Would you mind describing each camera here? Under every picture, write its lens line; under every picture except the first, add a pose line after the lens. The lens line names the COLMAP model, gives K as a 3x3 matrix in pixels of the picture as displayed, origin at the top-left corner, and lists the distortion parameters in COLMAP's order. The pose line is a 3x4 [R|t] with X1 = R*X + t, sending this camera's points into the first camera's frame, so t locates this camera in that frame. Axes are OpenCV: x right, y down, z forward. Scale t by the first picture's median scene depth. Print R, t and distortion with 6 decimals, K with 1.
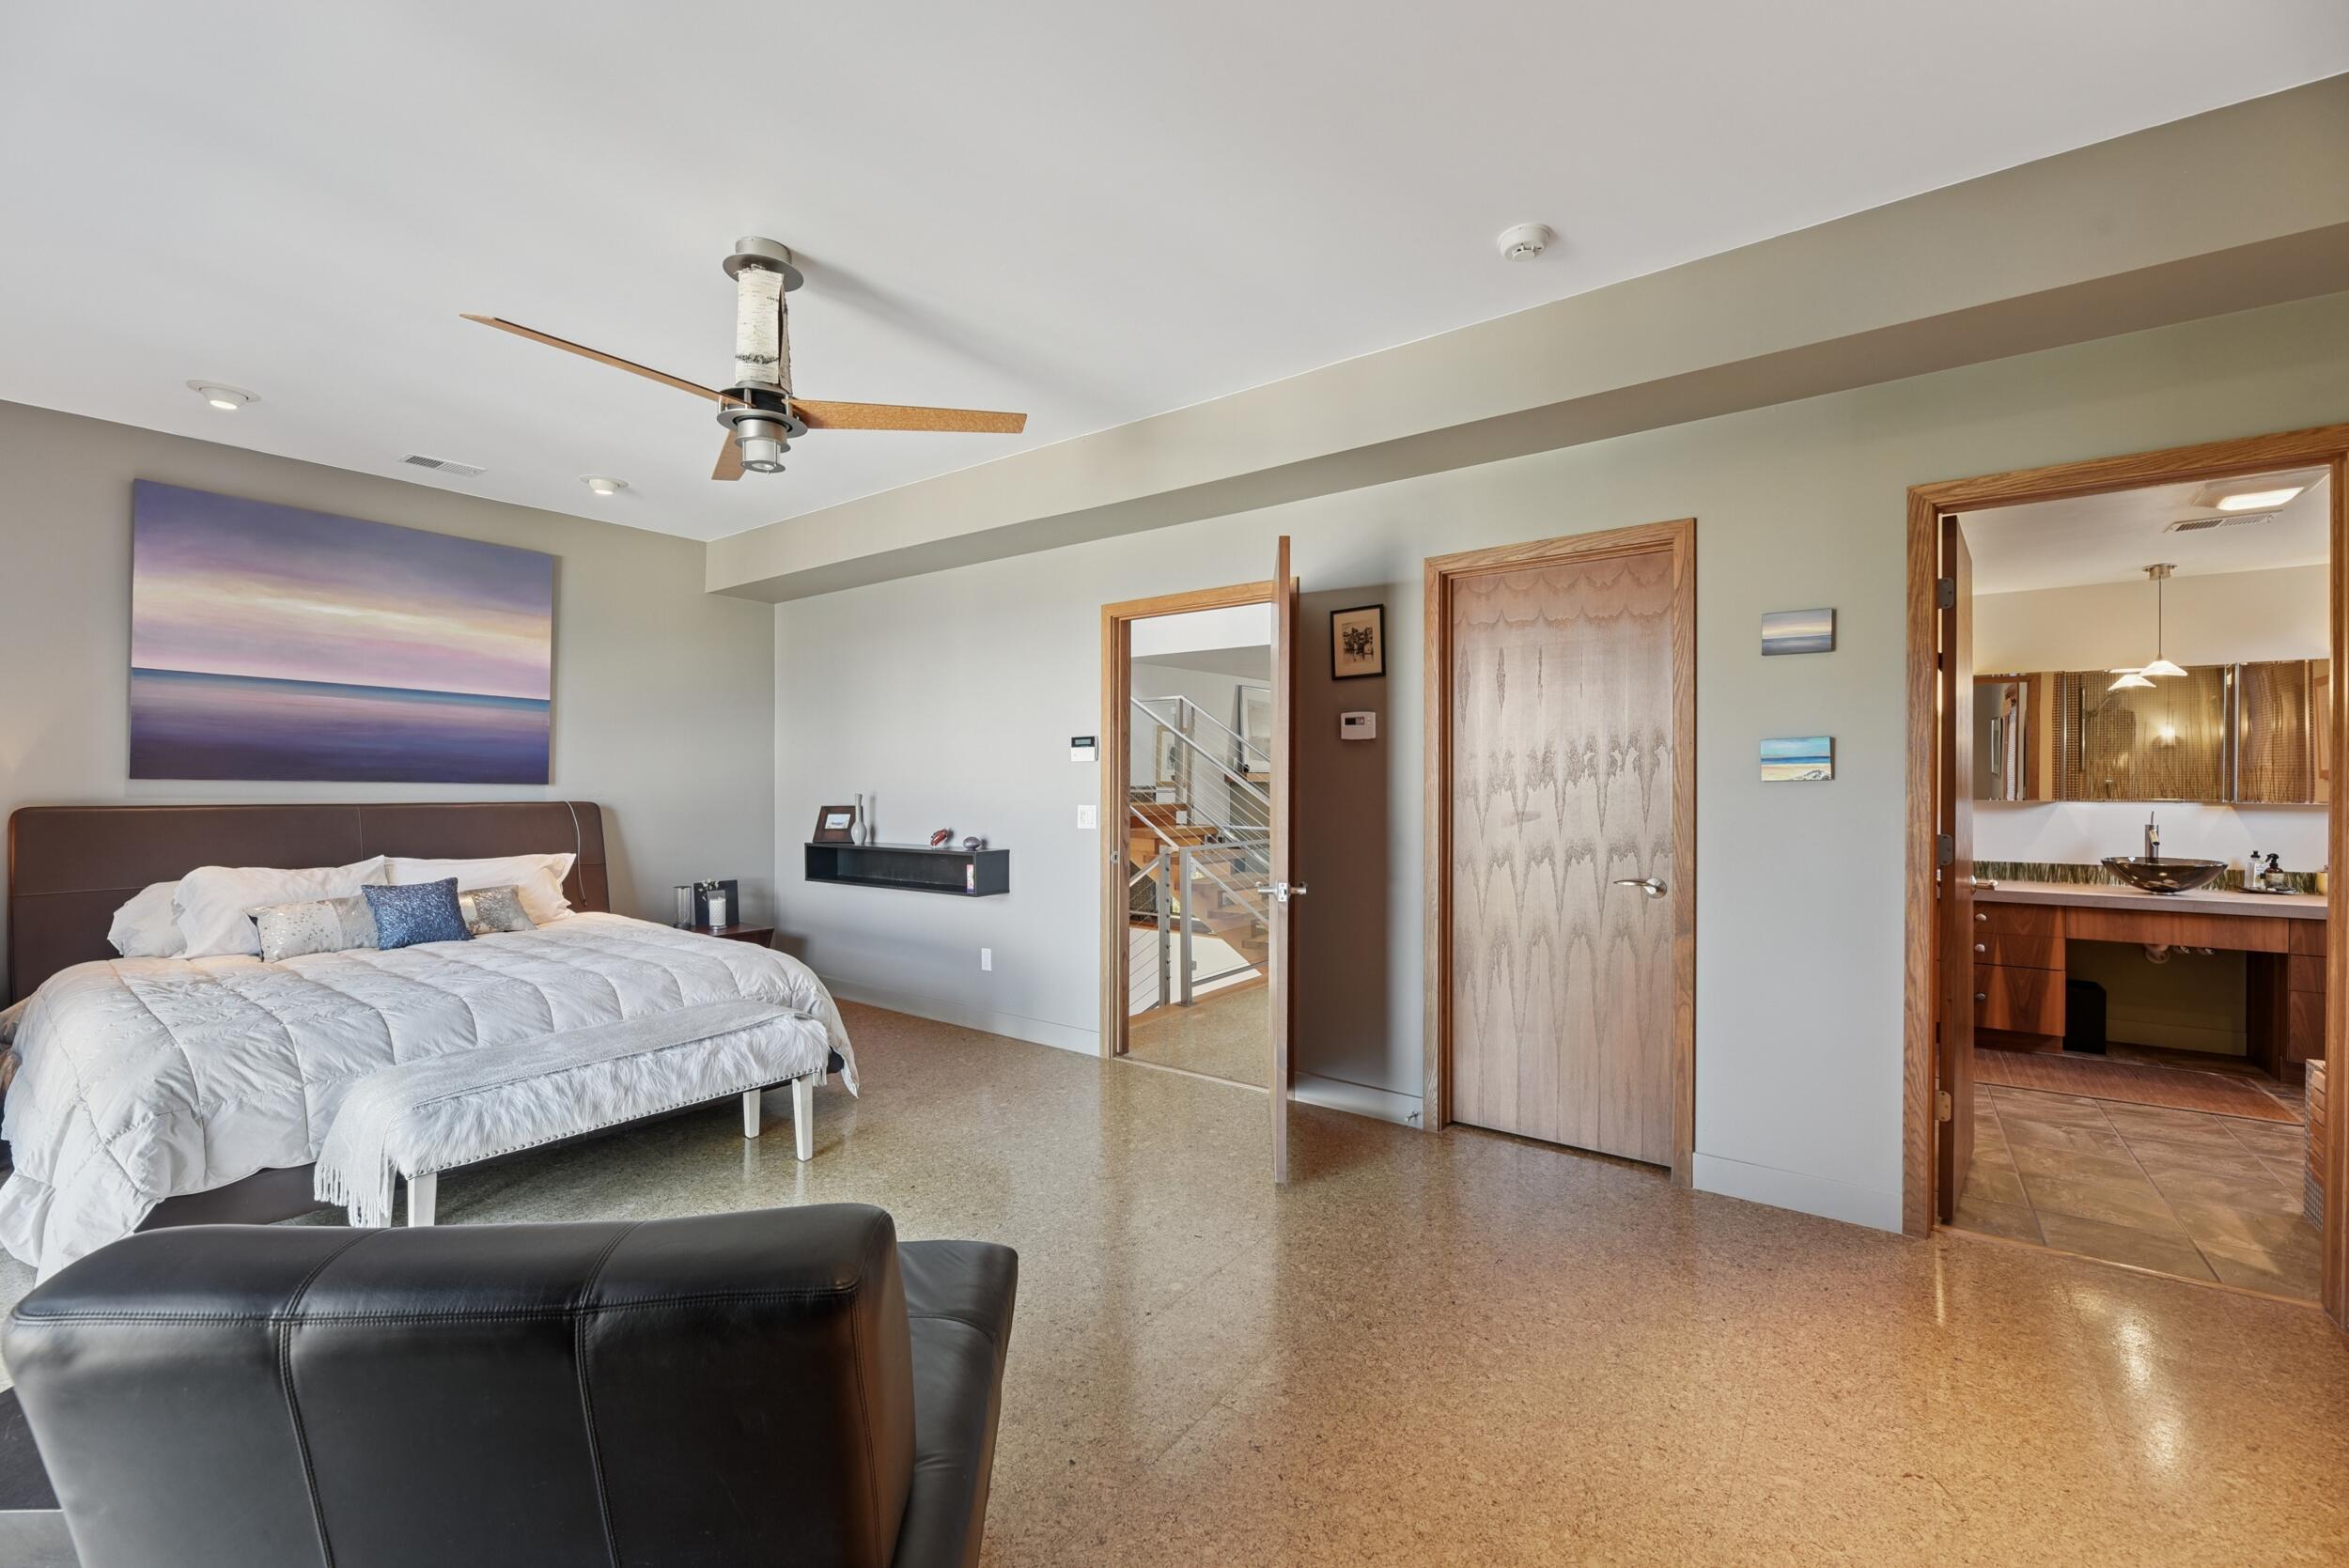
lens RADIAL K [[978.5, 0, 1177.8], [0, 978.5, 786.1], [0, 0, 1]] dist [-0.001390, -0.000188]
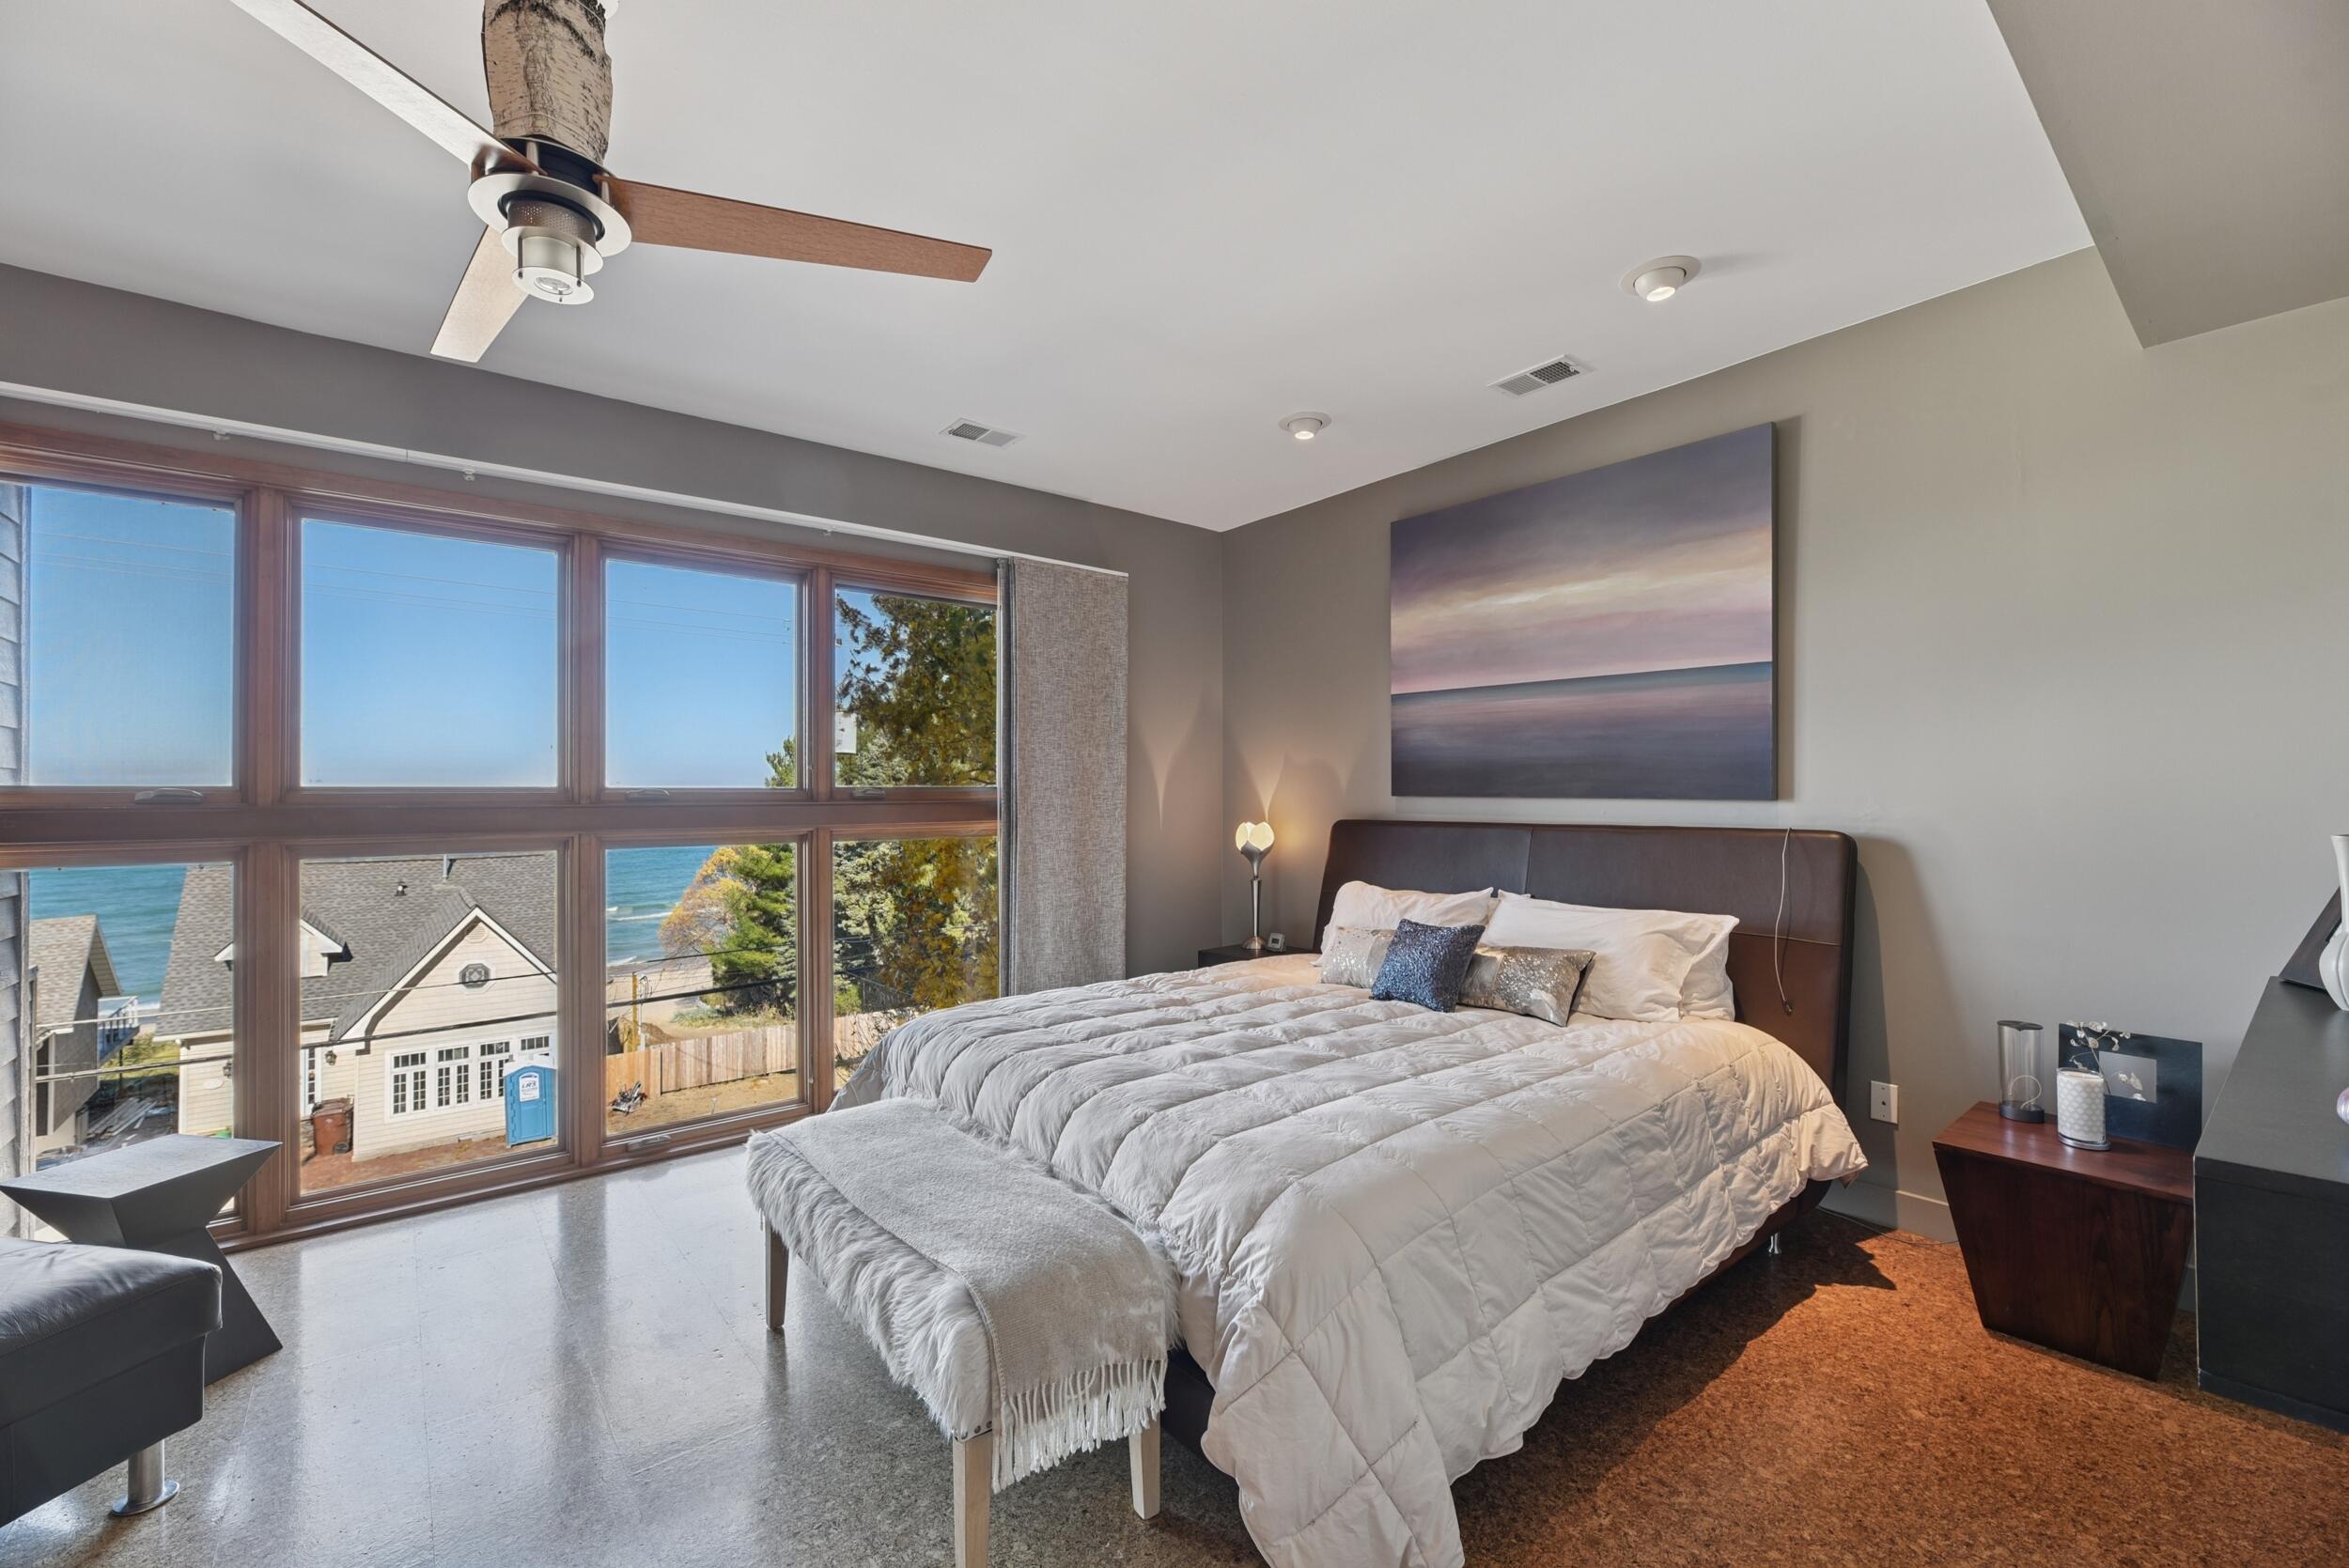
lens RADIAL K [[978.5, 0, 1172.7], [0, 978.5, 787.7], [0, 0, 1]] dist [-0.001390, -0.000188]
pose [[-0.243480, -0.015919, -0.969775, 0.040883], [0.003342, 0.999846, -0.017252, 0.000216], [0.969900, -0.007441, -0.243389, 0.847803]]
